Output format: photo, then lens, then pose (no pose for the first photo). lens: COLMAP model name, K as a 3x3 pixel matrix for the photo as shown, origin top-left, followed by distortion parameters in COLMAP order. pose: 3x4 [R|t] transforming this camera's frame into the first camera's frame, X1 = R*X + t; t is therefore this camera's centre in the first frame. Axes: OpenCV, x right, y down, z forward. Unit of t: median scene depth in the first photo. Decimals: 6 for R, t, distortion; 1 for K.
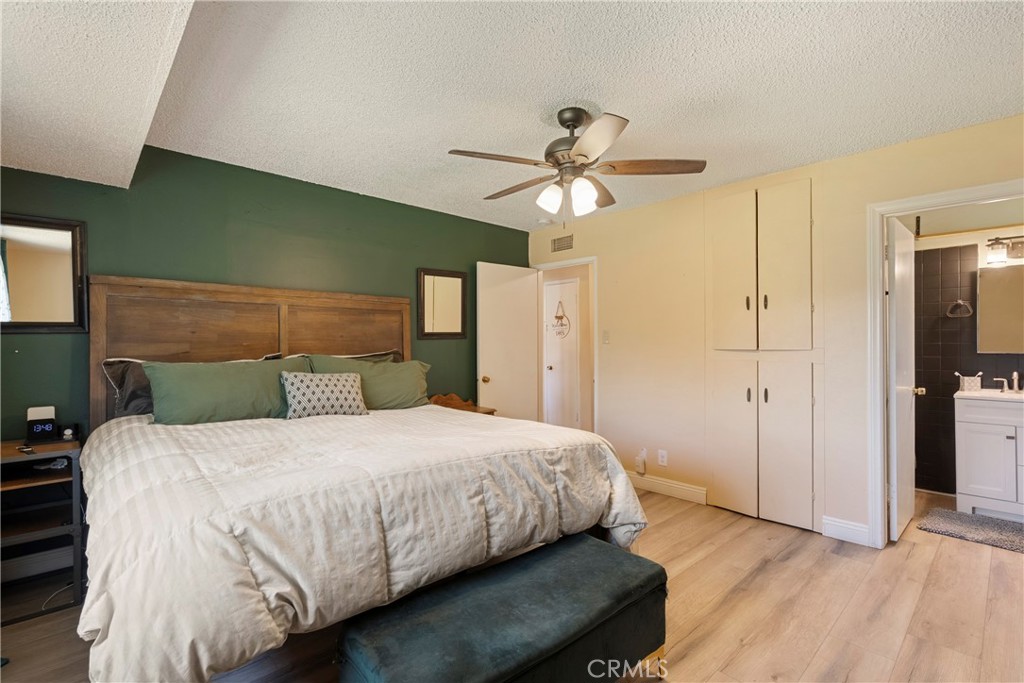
lens RADIAL K [[474.3, 0, 512.3], [0, 474.3, 345.5], [0, 0, 1]] dist [0.000460, 0.000670]
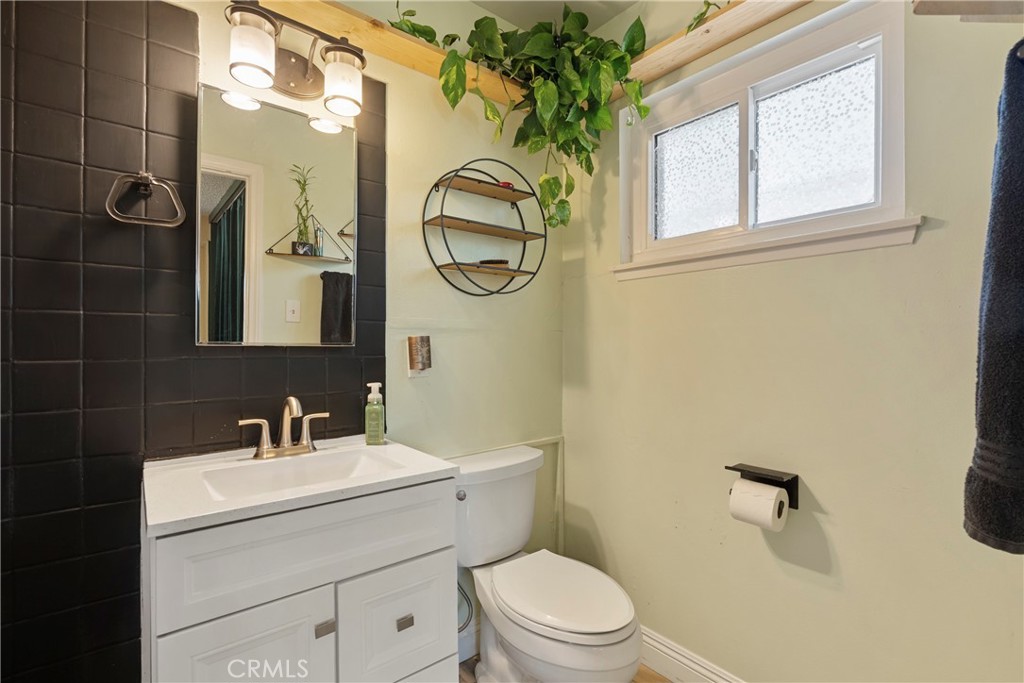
lens RADIAL K [[474.3, 0, 511.9], [0, 474.3, 343.3], [0, 0, 1]] dist [0.000460, 0.000670]
pose [[0.065541, 0.007272, 0.997823, 0.680004], [-0.005130, 0.999963, -0.006950, 0.015575], [-0.997837, -0.004663, 0.065576, 0.773906]]
